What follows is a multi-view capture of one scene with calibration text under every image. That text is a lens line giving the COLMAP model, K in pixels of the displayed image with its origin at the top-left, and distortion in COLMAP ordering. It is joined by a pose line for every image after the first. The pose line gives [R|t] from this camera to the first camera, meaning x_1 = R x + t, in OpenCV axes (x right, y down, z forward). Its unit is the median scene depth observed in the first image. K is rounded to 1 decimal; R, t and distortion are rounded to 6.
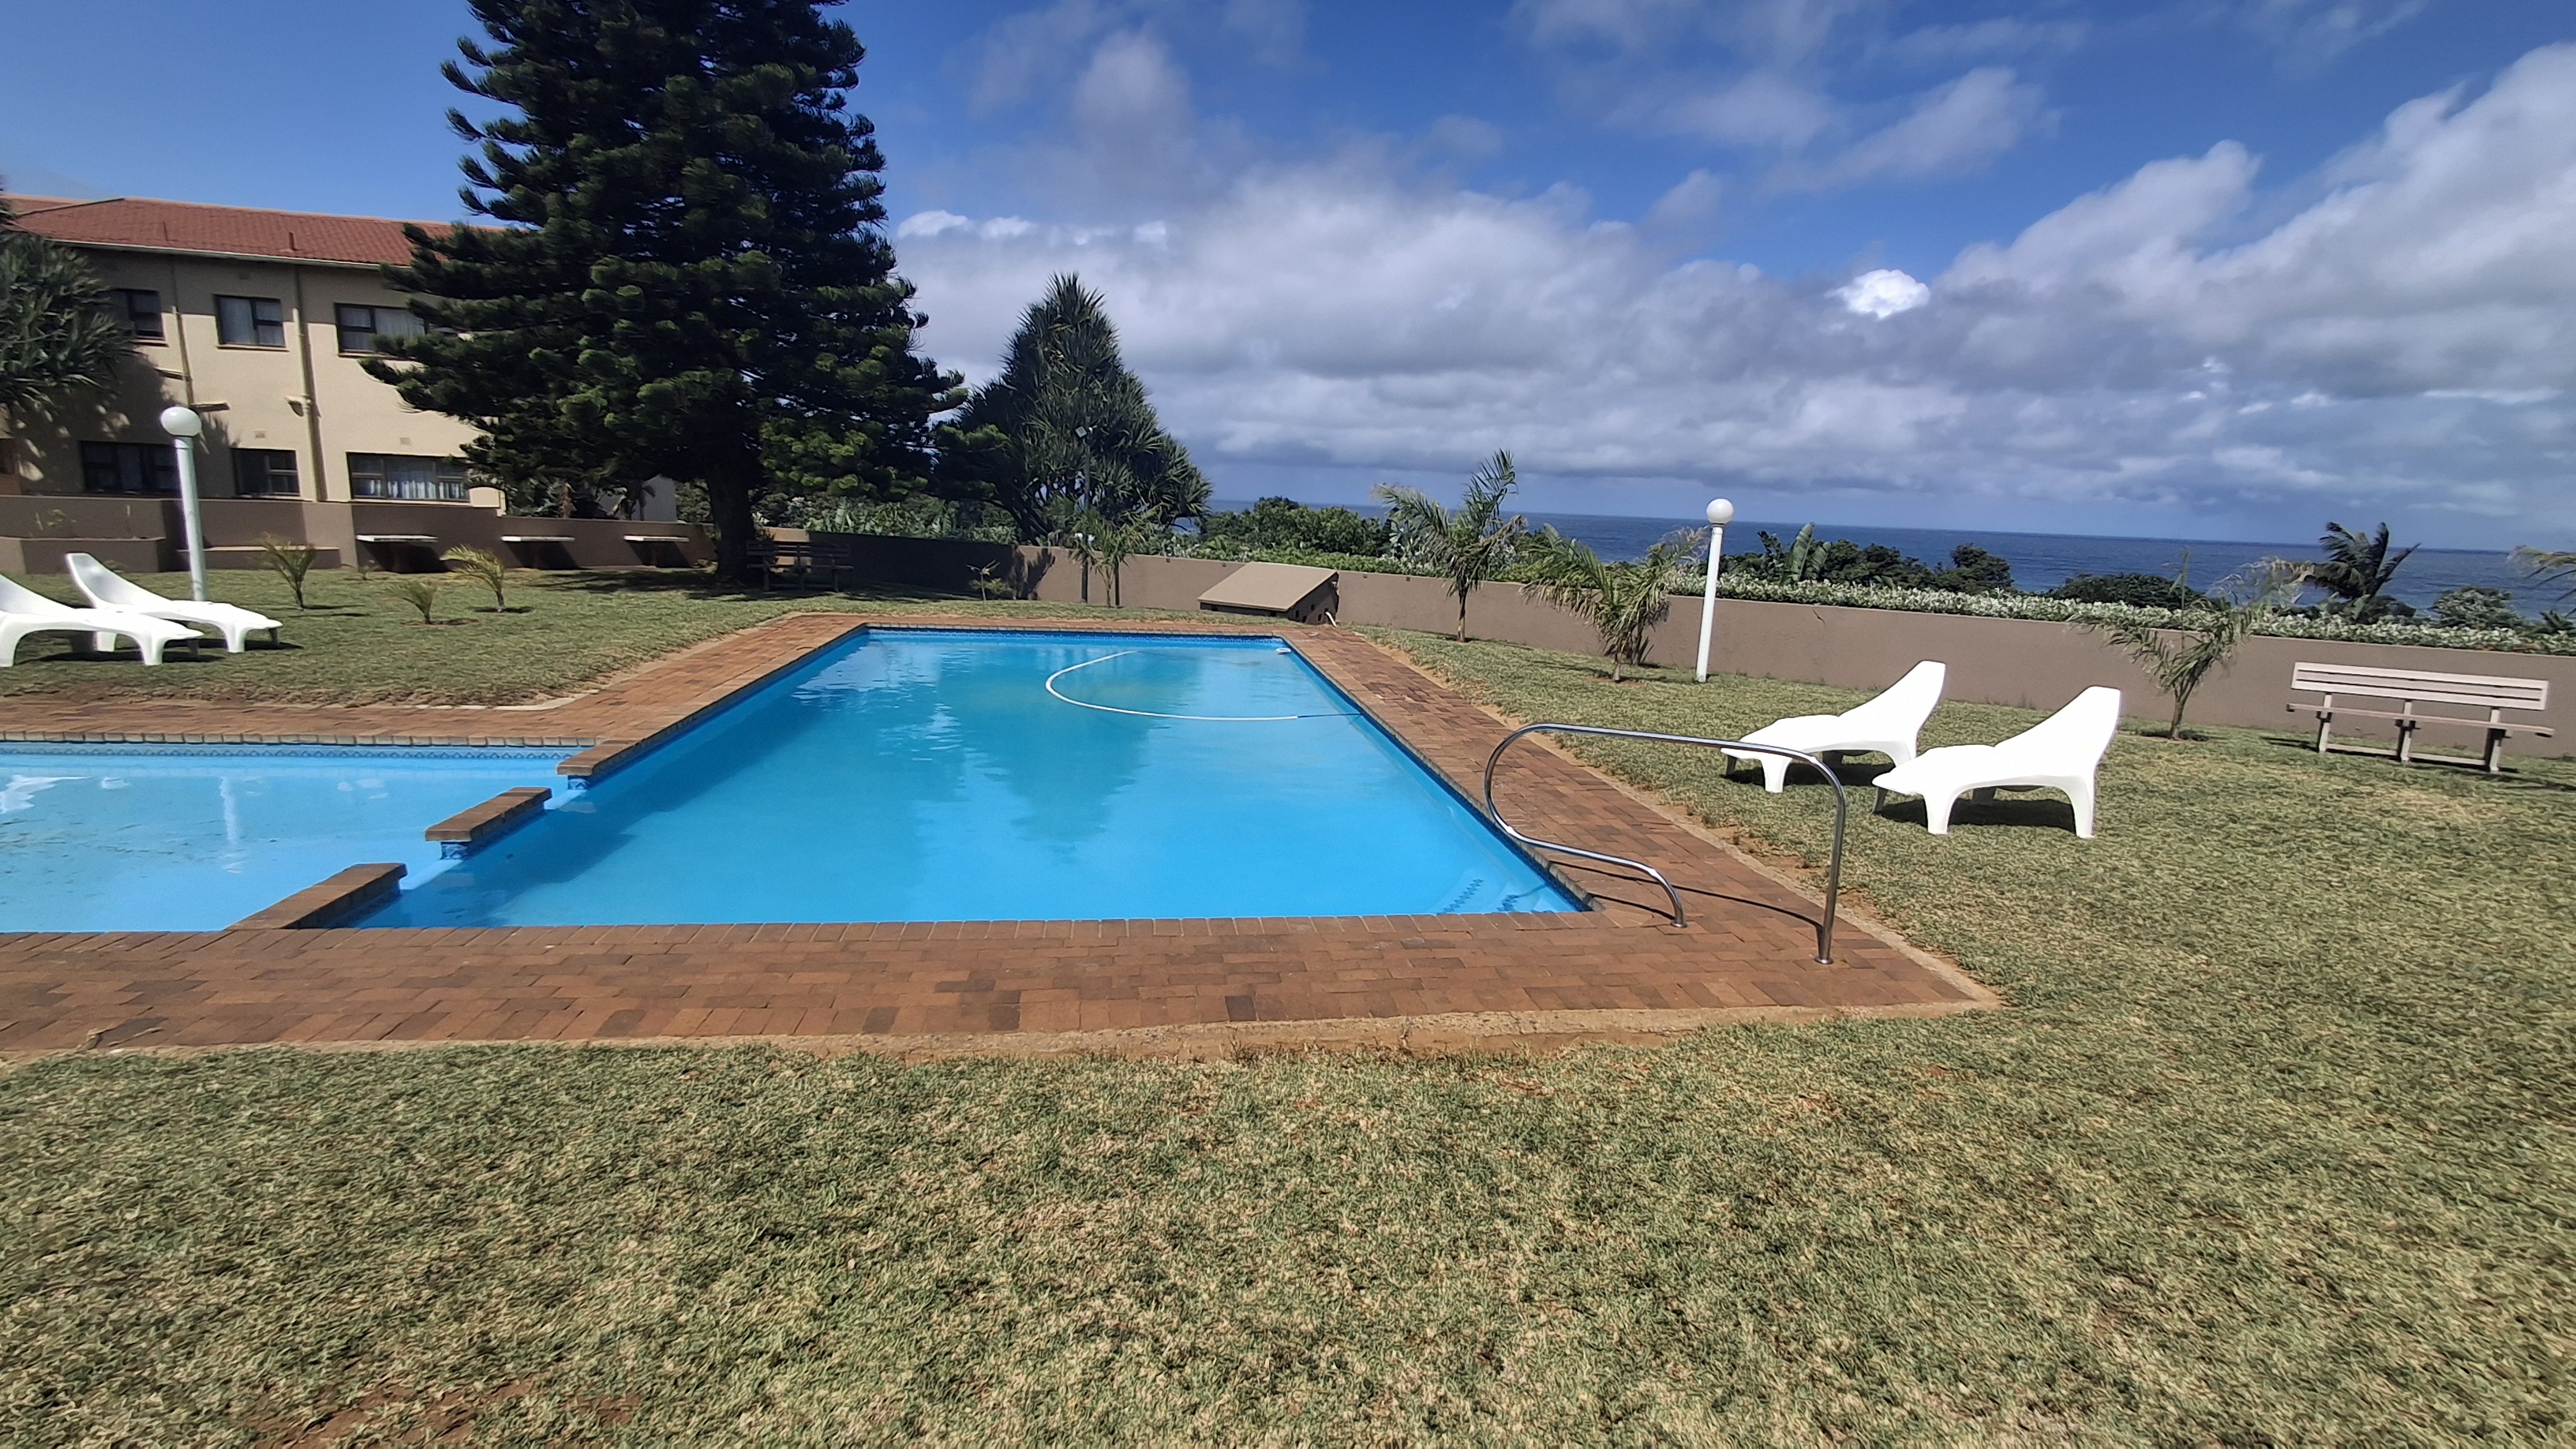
lens RADIAL K [[1192.8, 0, 1303.2], [0, 1192.8, 747.3], [0, 0, 1]] dist [-0.005096, 0.013078]
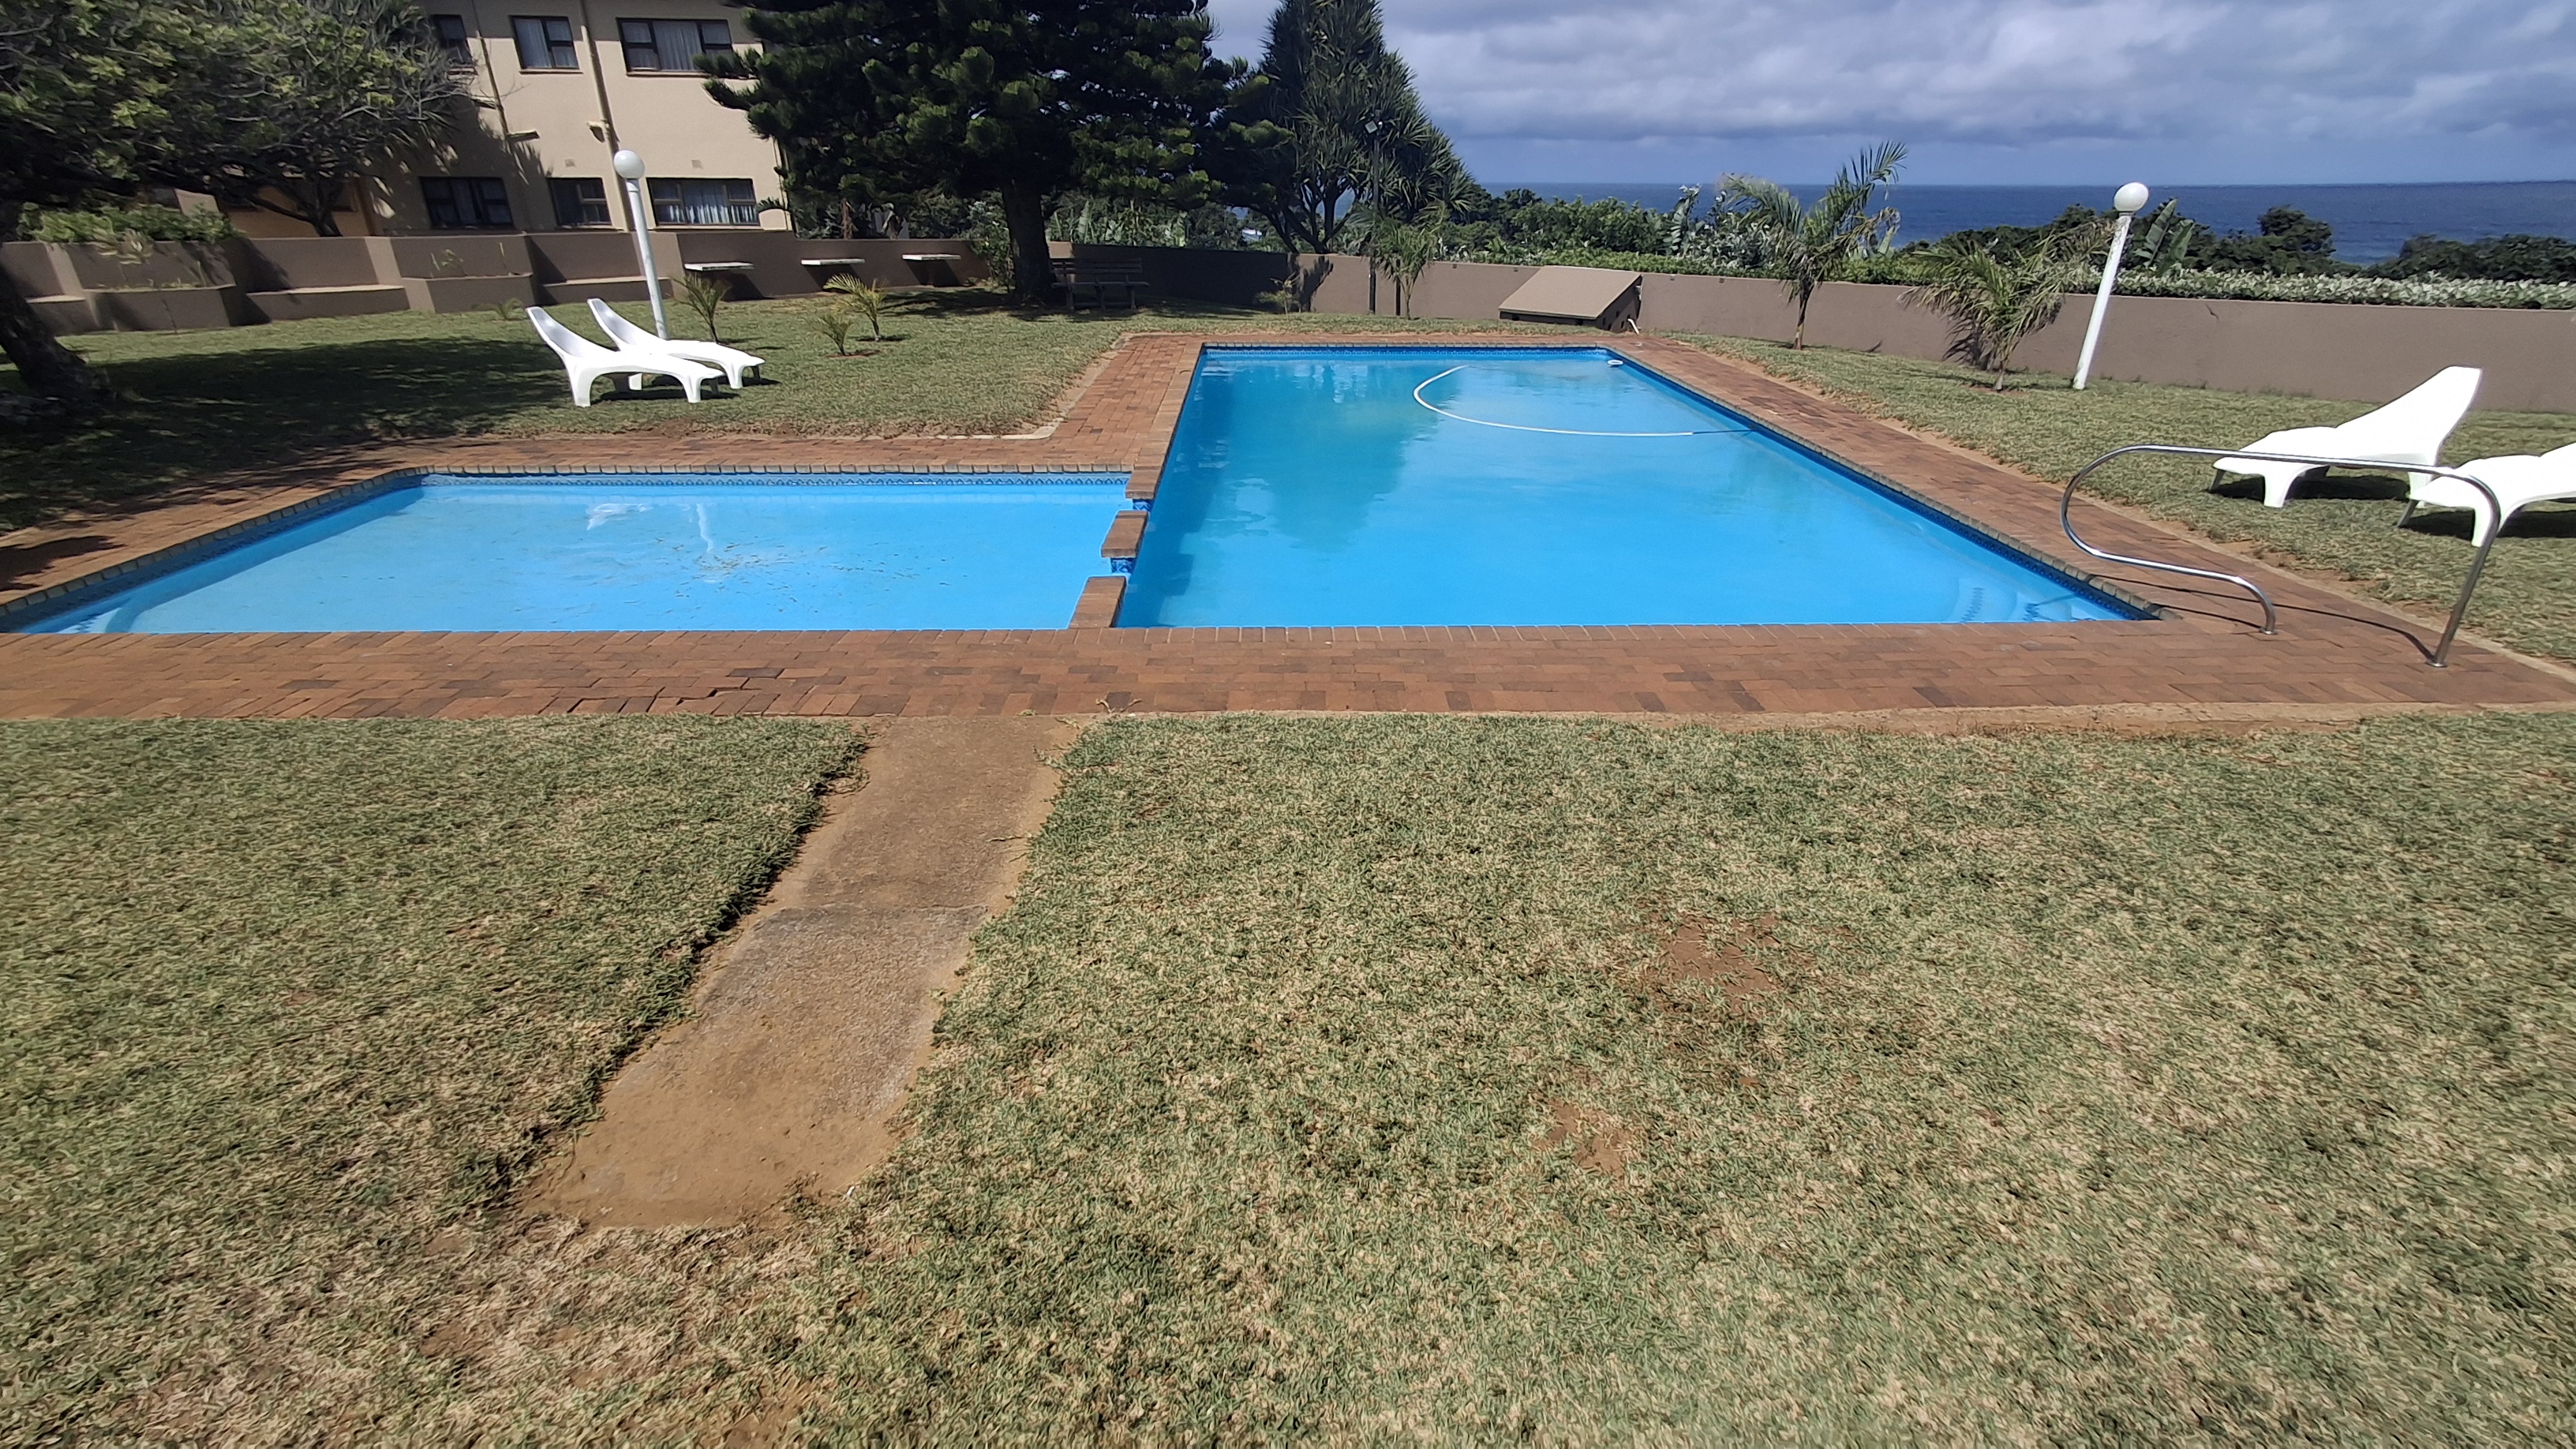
lens RADIAL K [[1192.8, 0, 1303.2], [0, 1192.8, 747.3], [0, 0, 1]] dist [-0.005096, 0.013078]
pose [[0.992822, 0.017579, -0.118305, -0.136897], [0.010817, 0.971889, 0.235190, -0.005363], [0.119114, -0.234782, 0.964722, -0.062046]]
